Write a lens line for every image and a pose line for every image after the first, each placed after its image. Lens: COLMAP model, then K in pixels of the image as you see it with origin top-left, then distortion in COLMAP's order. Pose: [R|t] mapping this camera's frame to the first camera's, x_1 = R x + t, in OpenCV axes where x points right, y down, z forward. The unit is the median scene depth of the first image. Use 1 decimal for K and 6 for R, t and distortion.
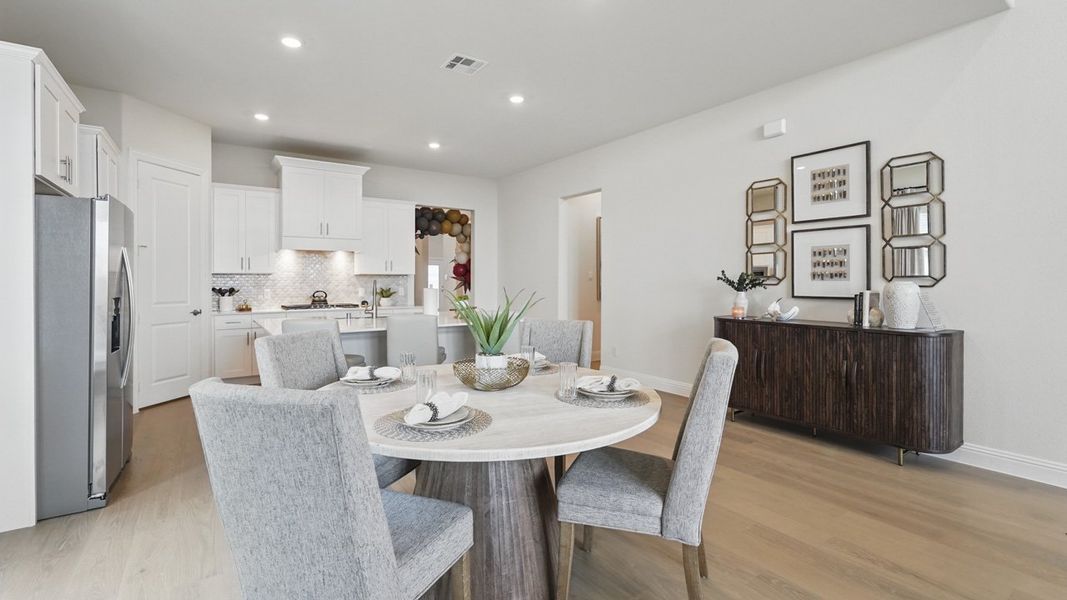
lens RADIAL K [[480.9, 0, 522.1], [0, 480.9, 293.7], [0, 0, 1]] dist [-0.001093, -0.000104]
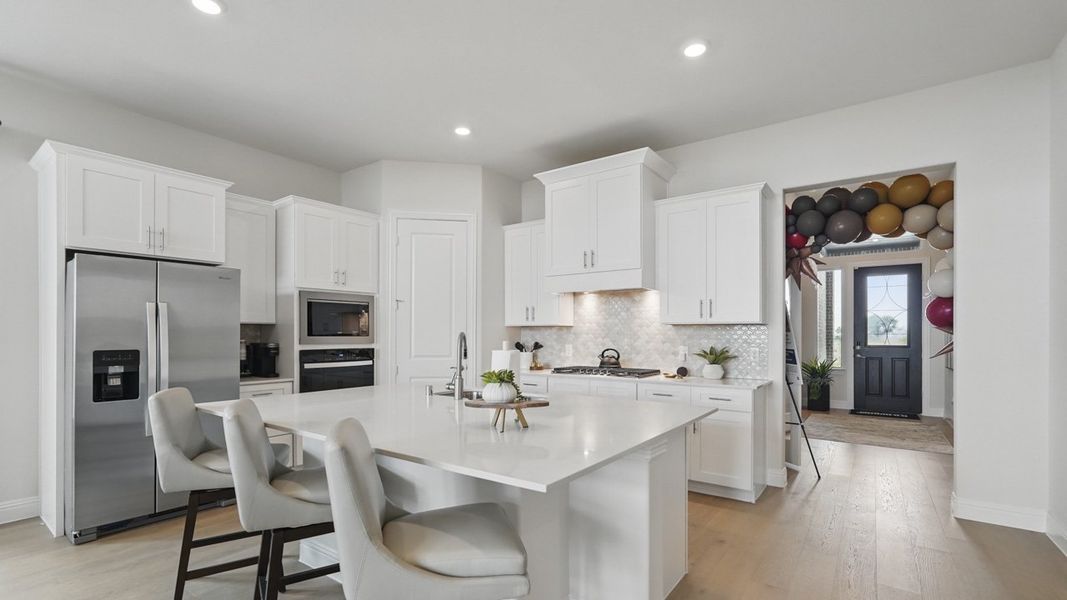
lens RADIAL K [[473.1, 0, 537.3], [0, 473.1, 333.1], [0, 0, 1]] dist [-0.002067, -0.000293]
pose [[0.356790, -0.002104, -0.934182, 0.288020], [-0.028062, 0.999522, -0.012969, -0.026209], [0.933763, 0.030842, 0.356561, 1.010697]]
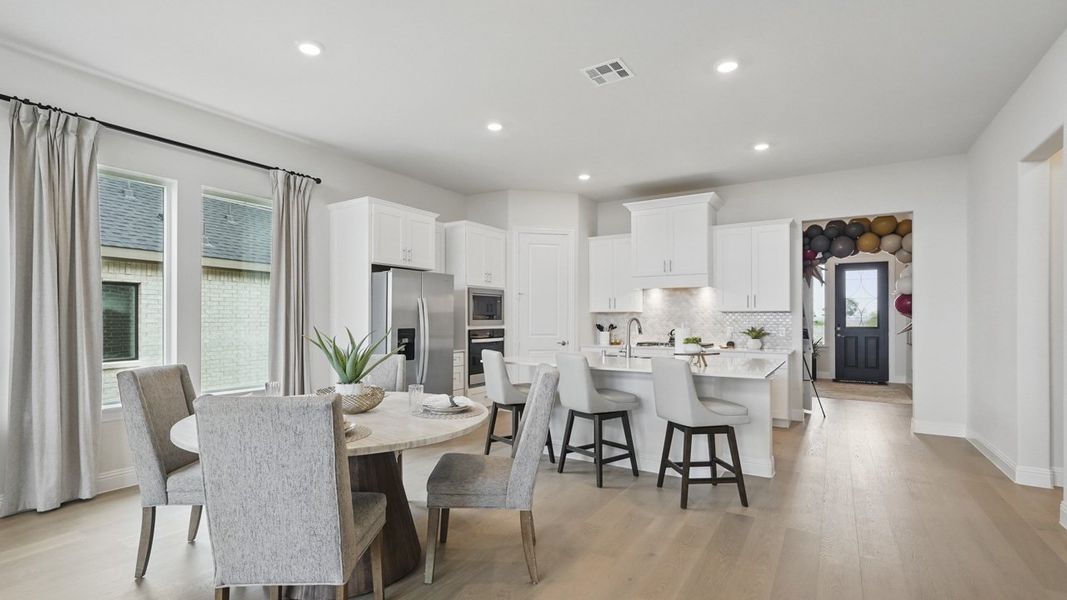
lens RADIAL K [[488.9, 0, 527.3], [0, 488.9, 314.0], [0, 0, 1]] dist [0.000795, 0.000101]
pose [[0.407151, -0.005424, -0.913345, 0.566286], [-0.027488, 0.999457, -0.018189, -0.014408], [0.912947, 0.032512, 0.406781, 0.486093]]
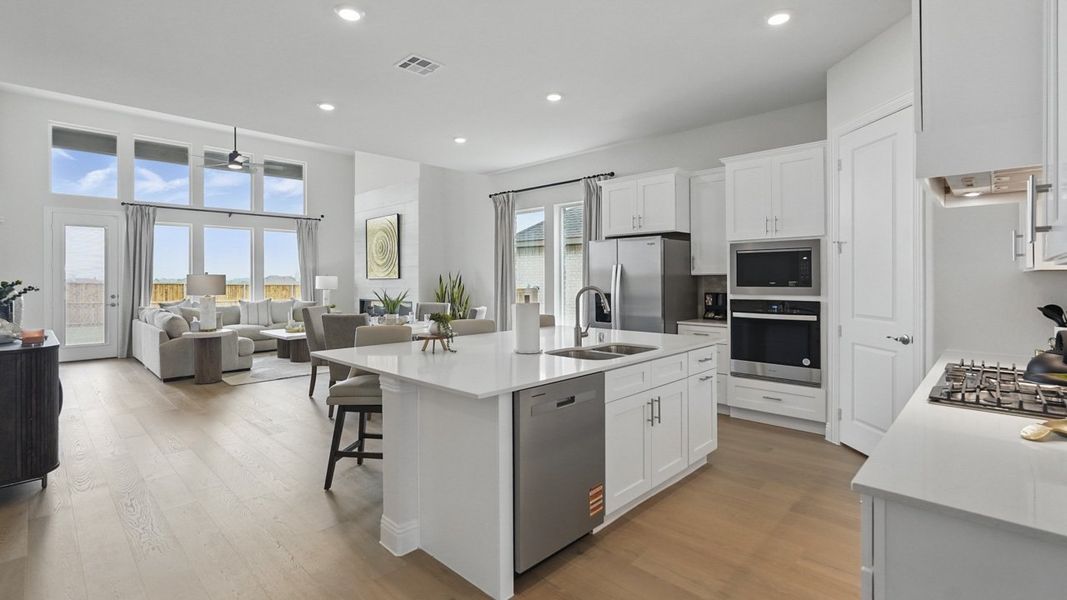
lens RADIAL K [[490.4, 0, 533.1], [0, 490.4, 278.4], [0, 0, 1]] dist [0.000022, 0.000161]
pose [[-0.977392, 0.005883, -0.211351, -0.132799], [-0.000257, 0.999579, 0.029015, -0.066697], [0.211433, 0.028413, -0.976979, 1.858733]]
